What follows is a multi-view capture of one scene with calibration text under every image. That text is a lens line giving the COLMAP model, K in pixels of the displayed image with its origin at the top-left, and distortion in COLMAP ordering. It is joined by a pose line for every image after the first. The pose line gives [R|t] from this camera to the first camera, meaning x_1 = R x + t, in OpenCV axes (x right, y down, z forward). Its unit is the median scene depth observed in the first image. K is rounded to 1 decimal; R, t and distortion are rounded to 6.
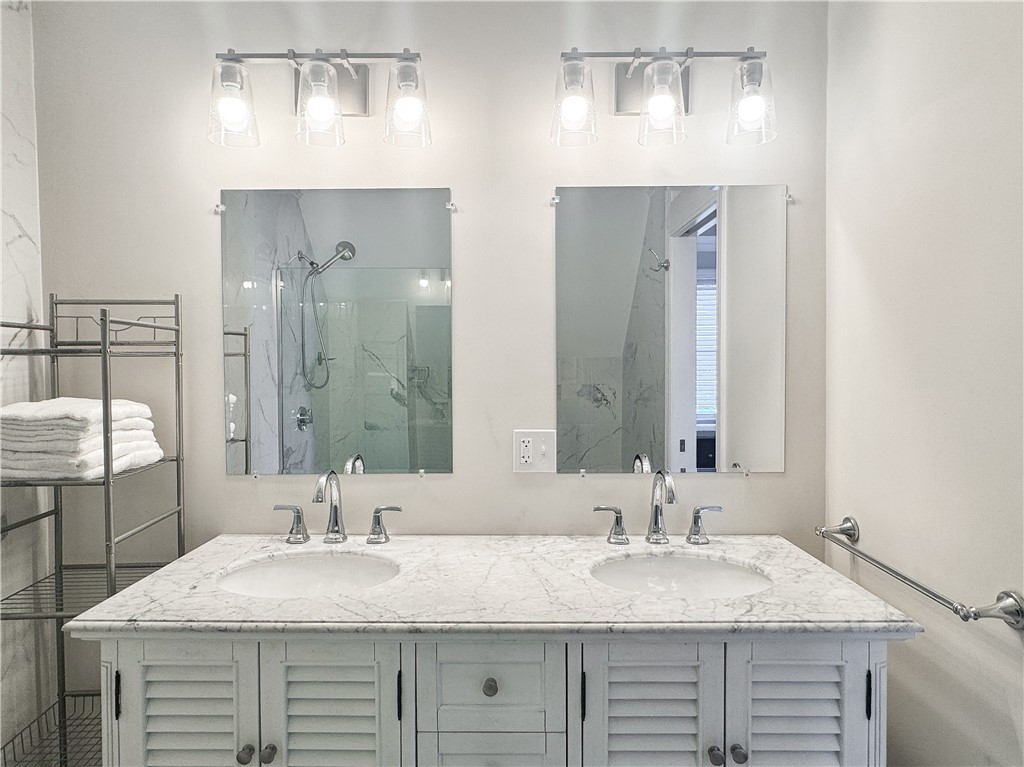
lens RADIAL K [[595.9, 0, 511.1], [0, 595.9, 382.3], [0, 0, 1]] dist [-0.005642, 0.001321]
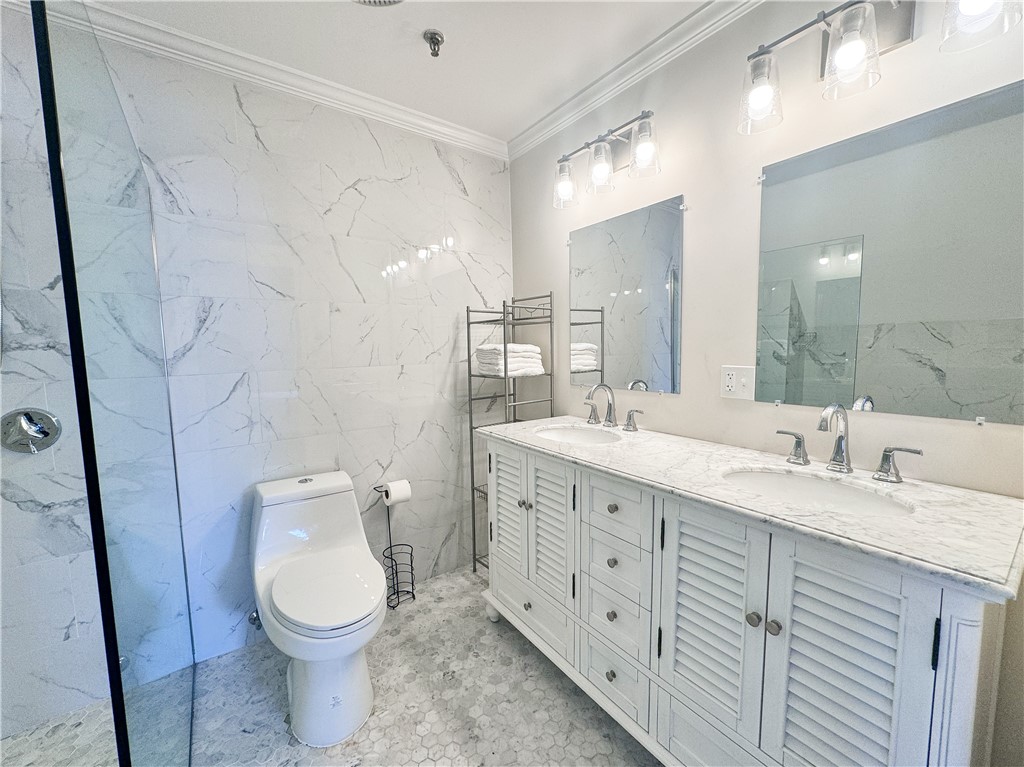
lens RADIAL K [[411.8, 0, 515.2], [0, 411.8, 383.6], [0, 0, 1]] dist [-0.001901, -0.000407]
pose [[0.595240, 0.065996, -0.800833, 0.516920], [-0.008822, 0.997098, 0.075613, 0.059553], [0.803499, -0.037943, 0.594095, 0.081141]]
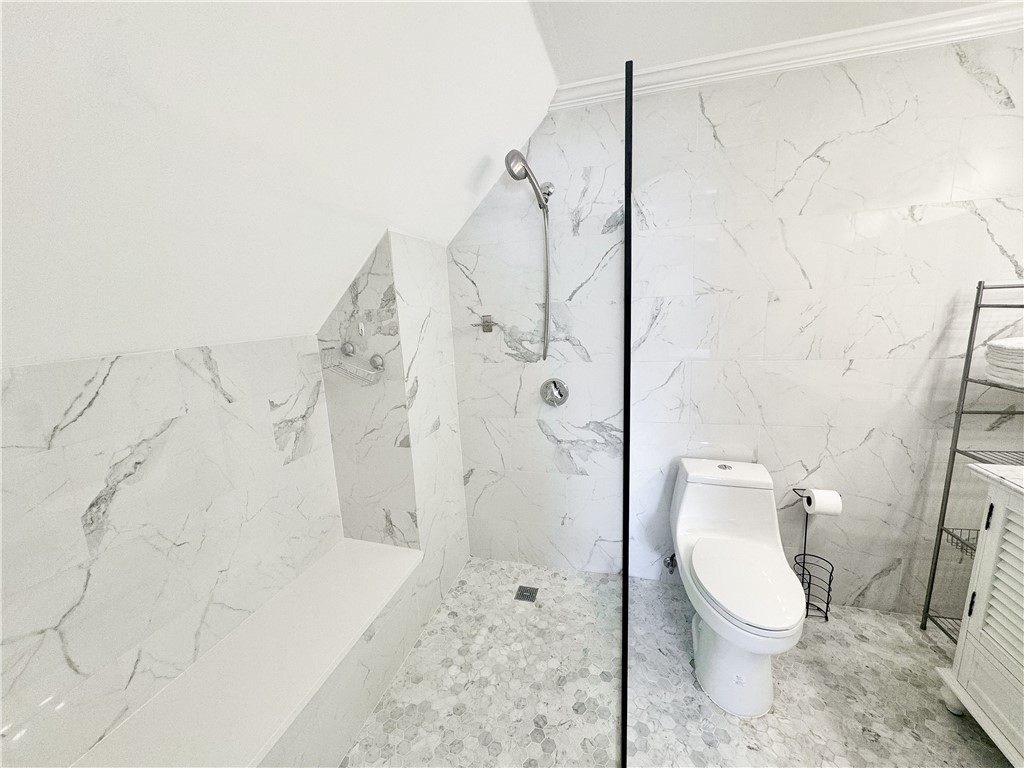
lens RADIAL K [[411.8, 0, 509.2], [0, 411.8, 384.8], [0, 0, 1]] dist [-0.001901, -0.000407]
pose [[-0.270237, 0.193764, -0.943095, 0.549105], [0.016735, 0.980337, 0.196620, -0.072006], [0.962648, 0.037351, -0.268166, -0.017423]]
